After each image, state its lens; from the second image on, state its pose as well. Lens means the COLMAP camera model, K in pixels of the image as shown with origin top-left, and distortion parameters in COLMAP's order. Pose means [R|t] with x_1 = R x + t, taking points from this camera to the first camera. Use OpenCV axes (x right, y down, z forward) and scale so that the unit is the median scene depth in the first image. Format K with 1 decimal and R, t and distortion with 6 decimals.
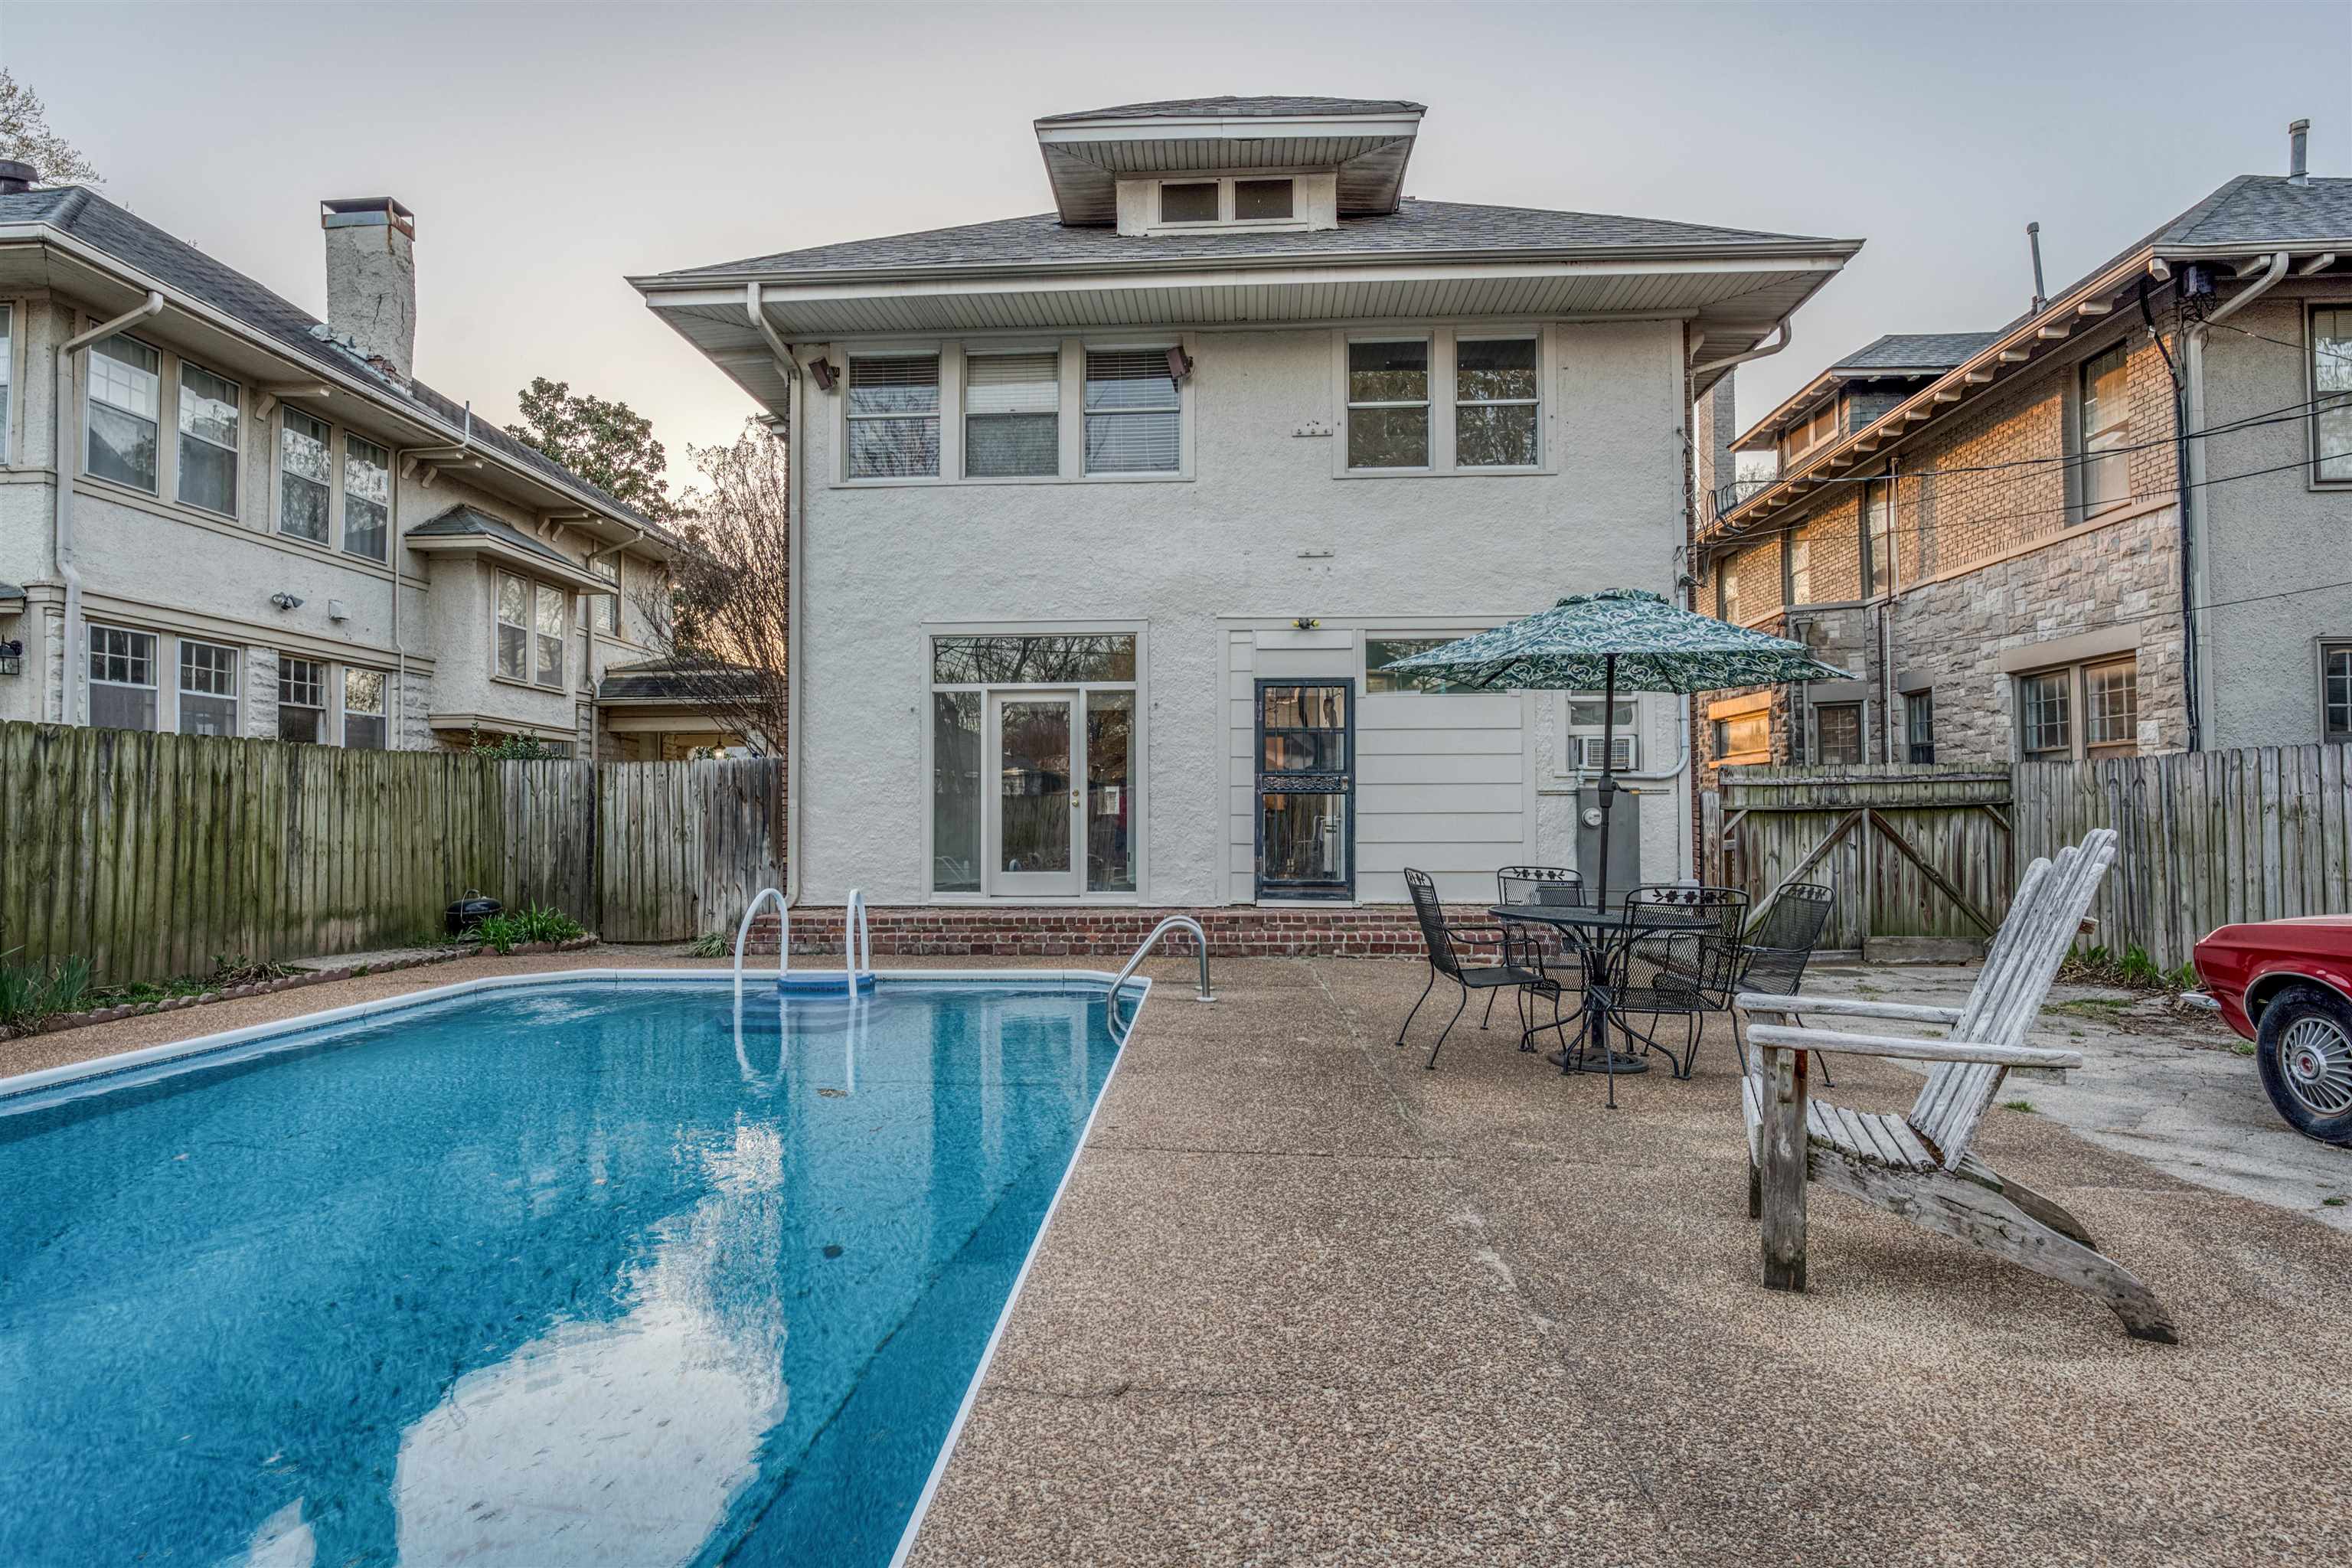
lens RADIAL K [[1133.3, 0, 1170.6], [0, 1133.3, 789.1], [0, 0, 1]] dist [-0.002473, -0.003171]
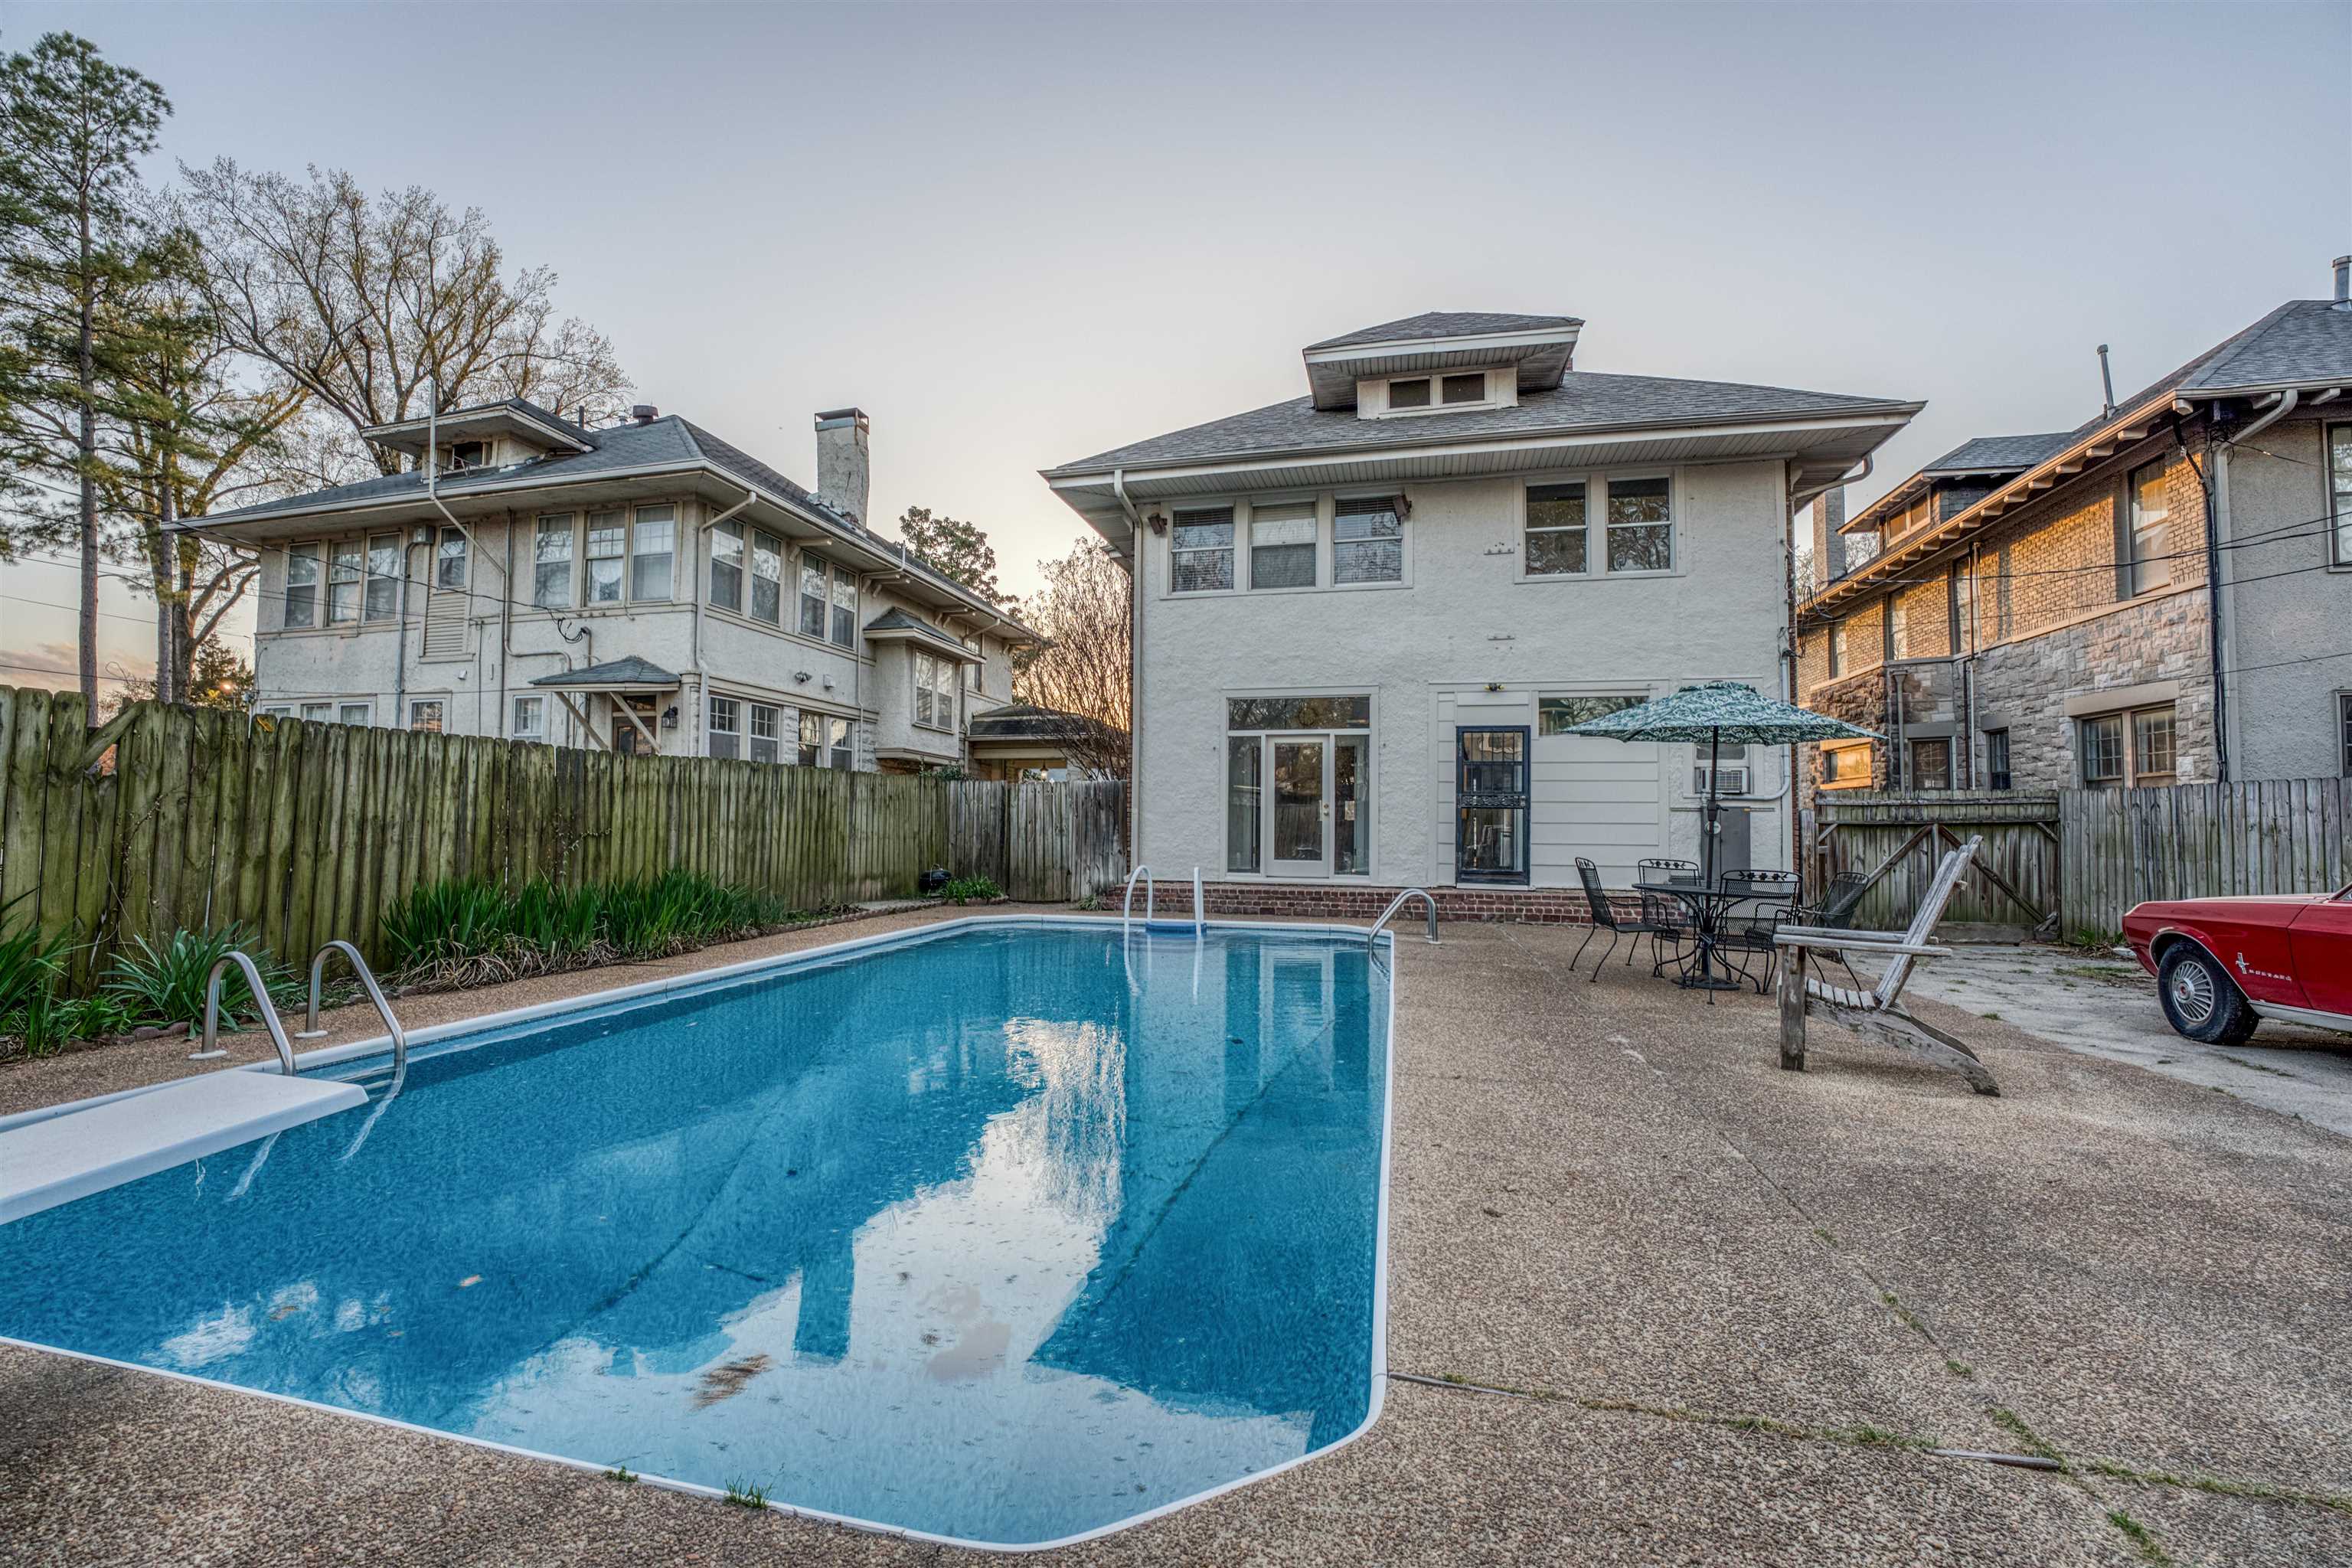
lens RADIAL K [[955.9, 0, 1162.0], [0, 955.9, 789.2], [0, 0, 1]] dist [-0.027433, 0.001548]
pose [[0.982817, 0.007151, -0.184444, -0.066016], [-0.009088, 0.999912, -0.009654, -0.004266], [0.184359, 0.011164, 0.982796, -0.232117]]
